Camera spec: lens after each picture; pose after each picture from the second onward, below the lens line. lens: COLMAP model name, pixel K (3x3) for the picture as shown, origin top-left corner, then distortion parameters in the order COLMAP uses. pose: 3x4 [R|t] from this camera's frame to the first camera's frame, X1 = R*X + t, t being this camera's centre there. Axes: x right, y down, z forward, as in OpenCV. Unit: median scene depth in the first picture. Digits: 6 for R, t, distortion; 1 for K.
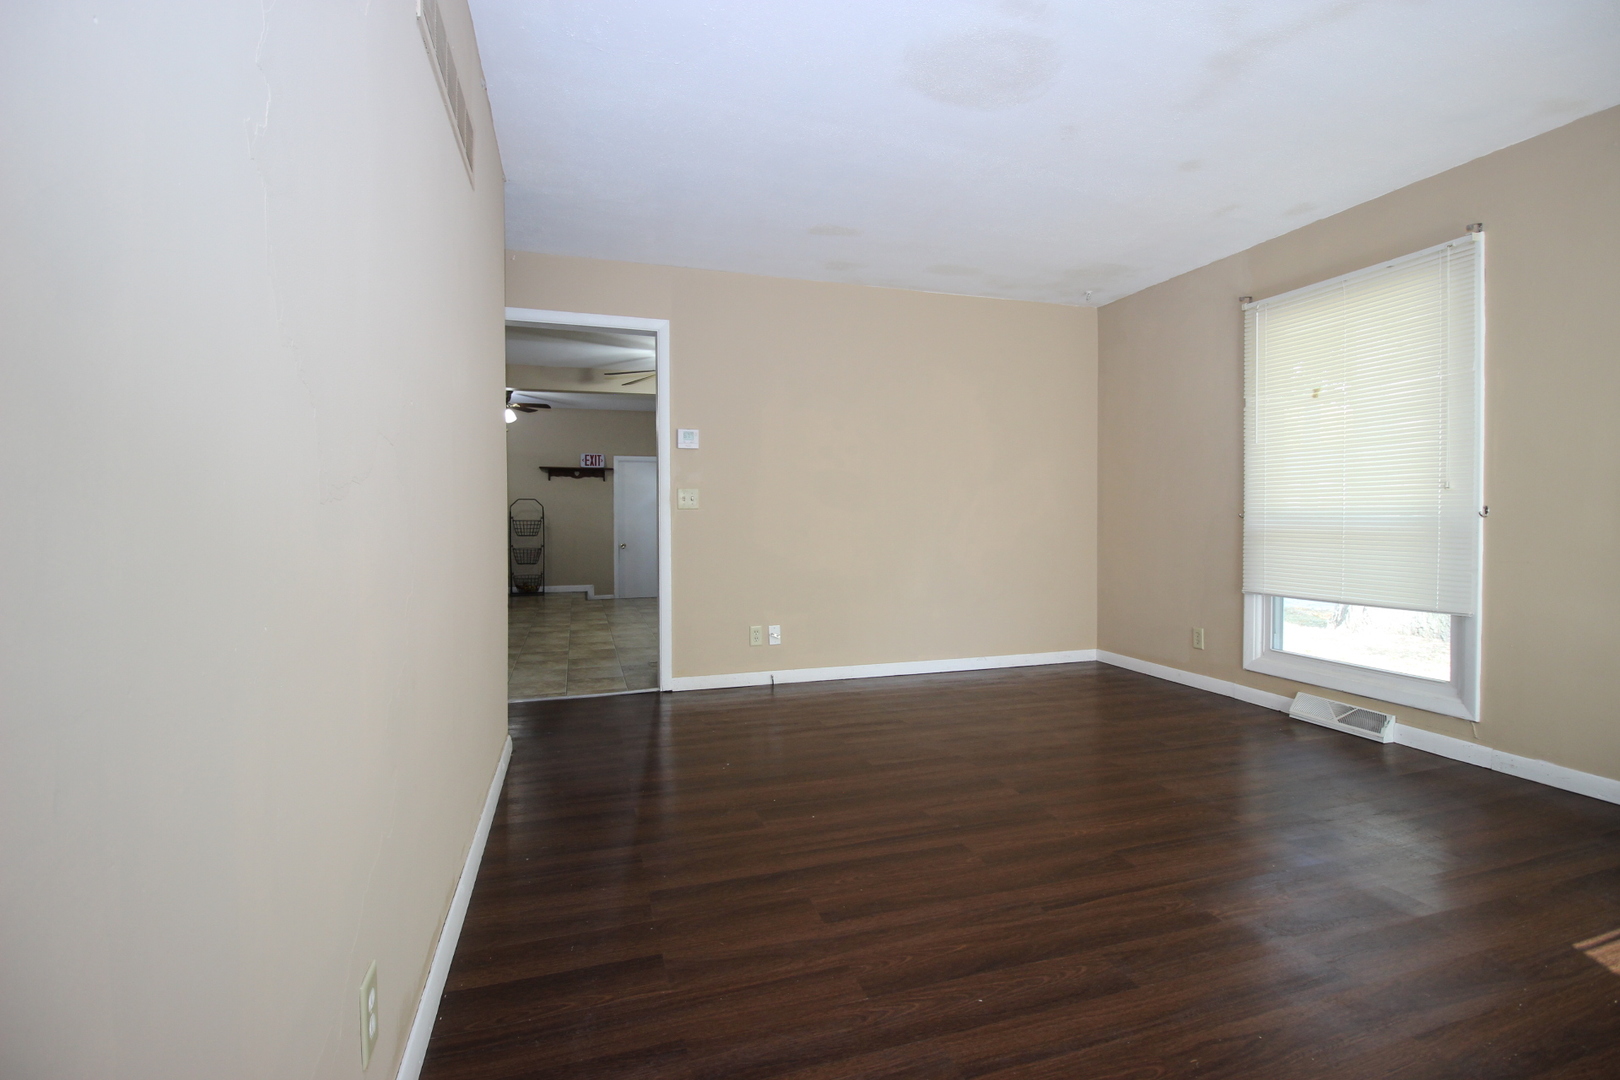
lens RADIAL K [[751.5, 0, 815.4], [0, 751.5, 530.4], [0, 0, 1]] dist [0.001604, -0.011139]
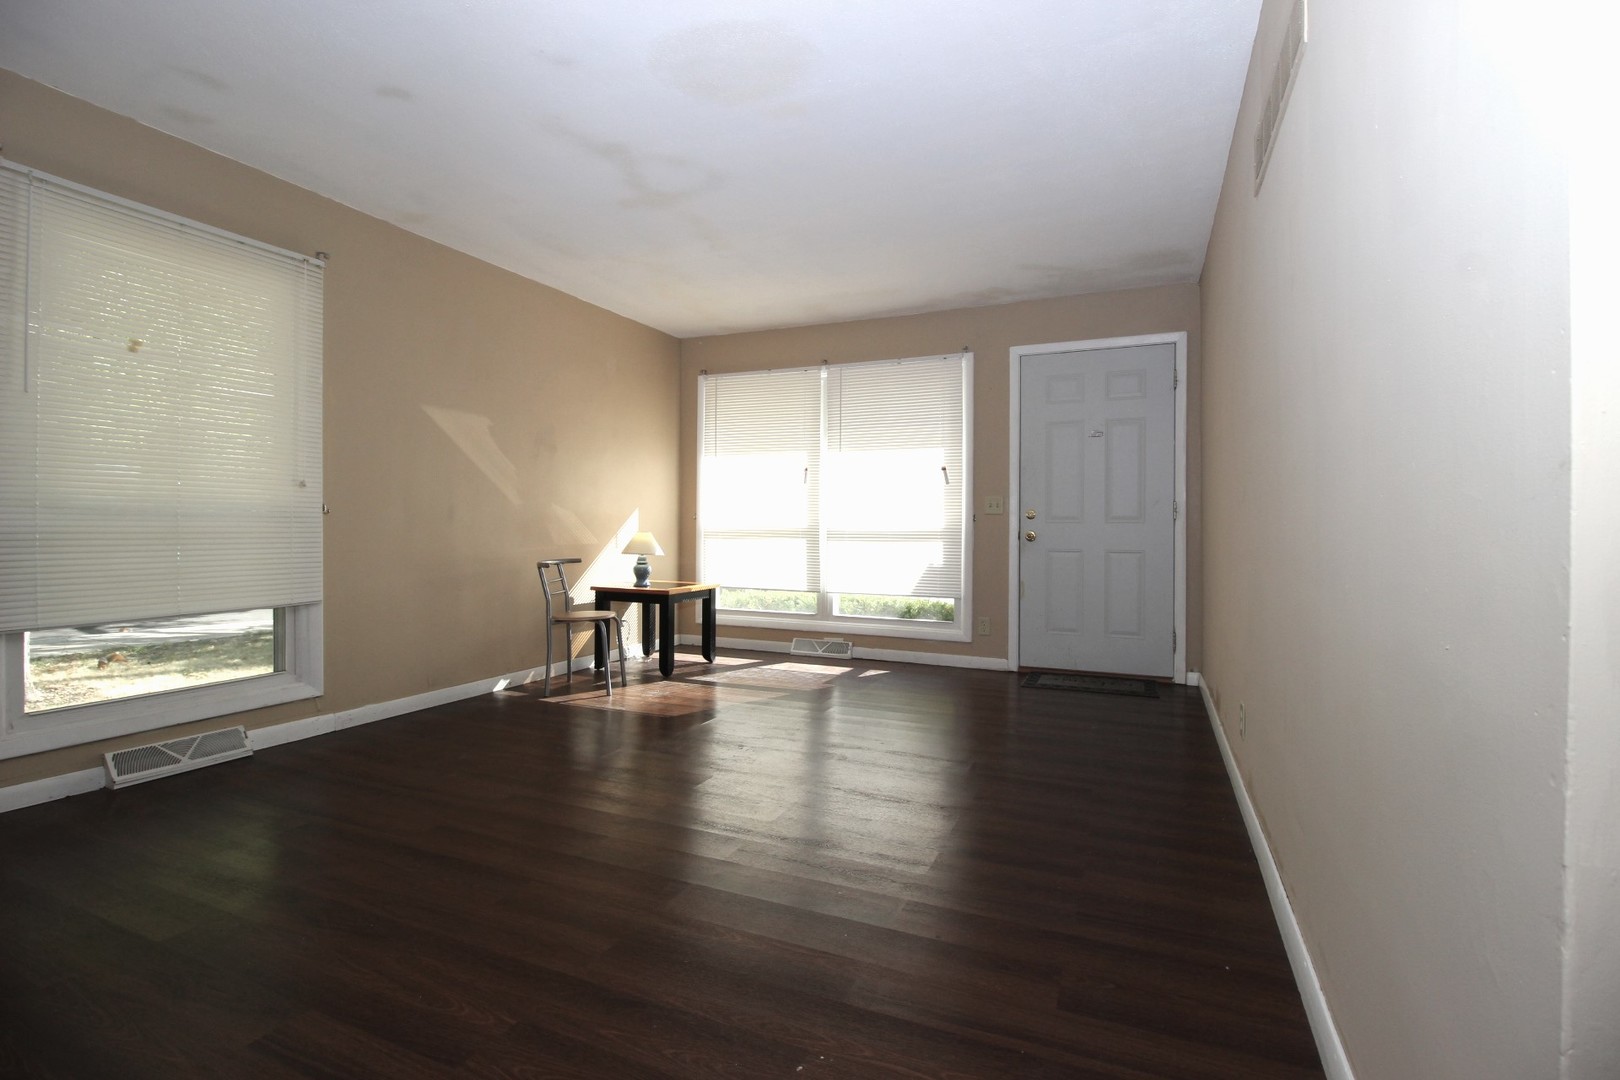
lens RADIAL K [[751.5, 0, 815.4], [0, 751.5, 530.4], [0, 0, 1]] dist [0.001604, -0.011139]
pose [[-0.750051, -0.001764, 0.661377, -0.419893], [0.009543, 0.999863, 0.013489, -0.000926], [-0.661311, 0.016429, -0.749932, 1.347078]]
